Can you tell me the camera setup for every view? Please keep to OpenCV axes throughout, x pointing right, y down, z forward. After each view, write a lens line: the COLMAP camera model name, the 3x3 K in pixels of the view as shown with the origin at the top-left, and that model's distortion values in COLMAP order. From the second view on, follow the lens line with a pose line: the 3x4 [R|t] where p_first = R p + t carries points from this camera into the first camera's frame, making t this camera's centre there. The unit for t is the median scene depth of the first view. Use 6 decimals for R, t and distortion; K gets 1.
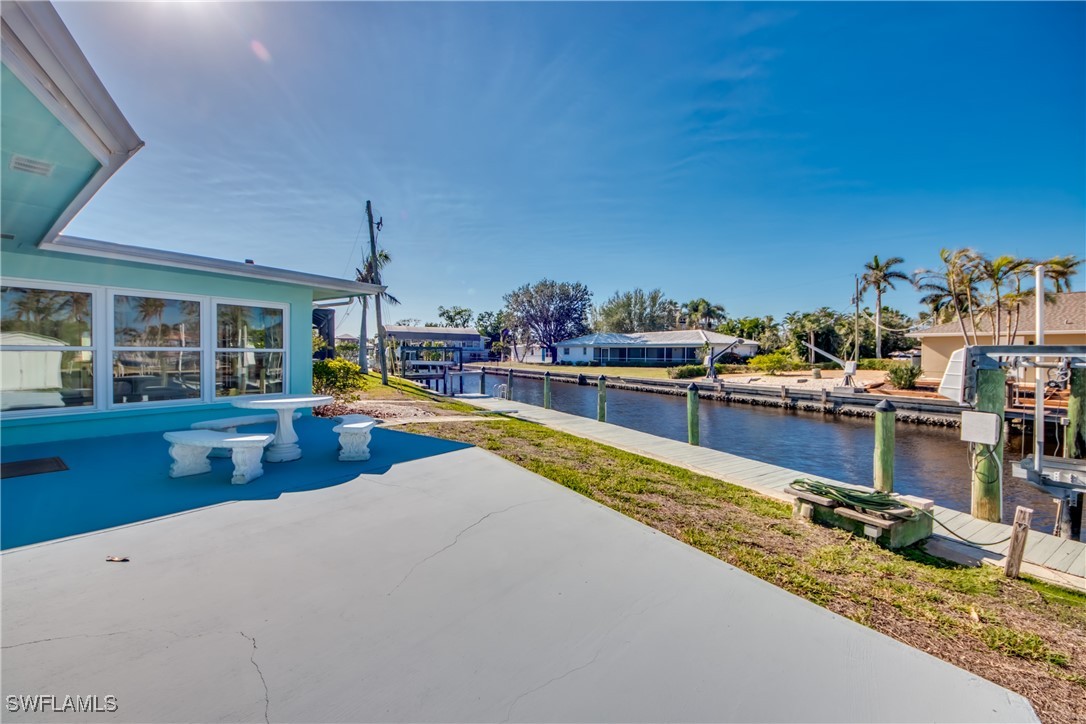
lens RADIAL K [[412.3, 0, 534.1], [0, 412.3, 362.7], [0, 0, 1]] dist [0.036538, -0.025379]
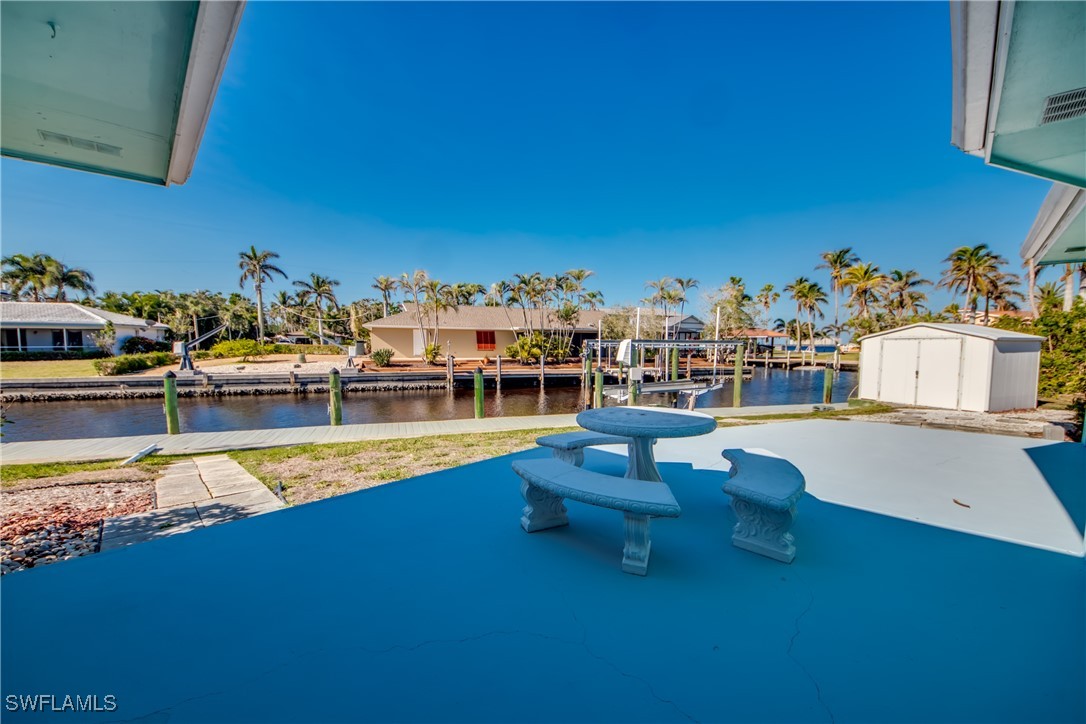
lens RADIAL K [[407.0, 0, 545.5], [0, 407.0, 390.8], [0, 0, 1]] dist [0.000516, -0.008980]
pose [[0.156549, -0.119225, 0.980448, -0.144290], [0.014282, 0.992857, 0.118454, -0.003095], [-0.987567, -0.004541, 0.157133, 0.131473]]
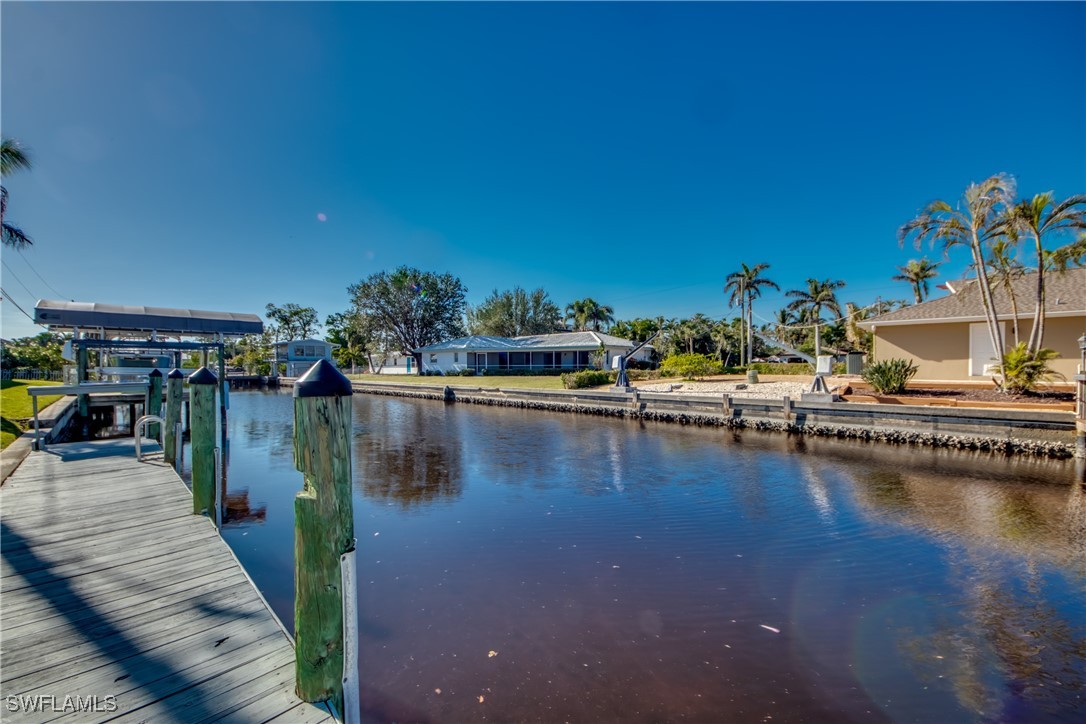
lens RADIAL K [[412.3, 0, 534.1], [0, 412.3, 362.7], [0, 0, 1]] dist [0.036538, -0.025379]
pose [[0.960431, -0.009083, 0.278372, 0.051695], [0.018049, 0.999397, -0.029661, 0.009063], [-0.277934, 0.033511, 0.960015, 0.224883]]
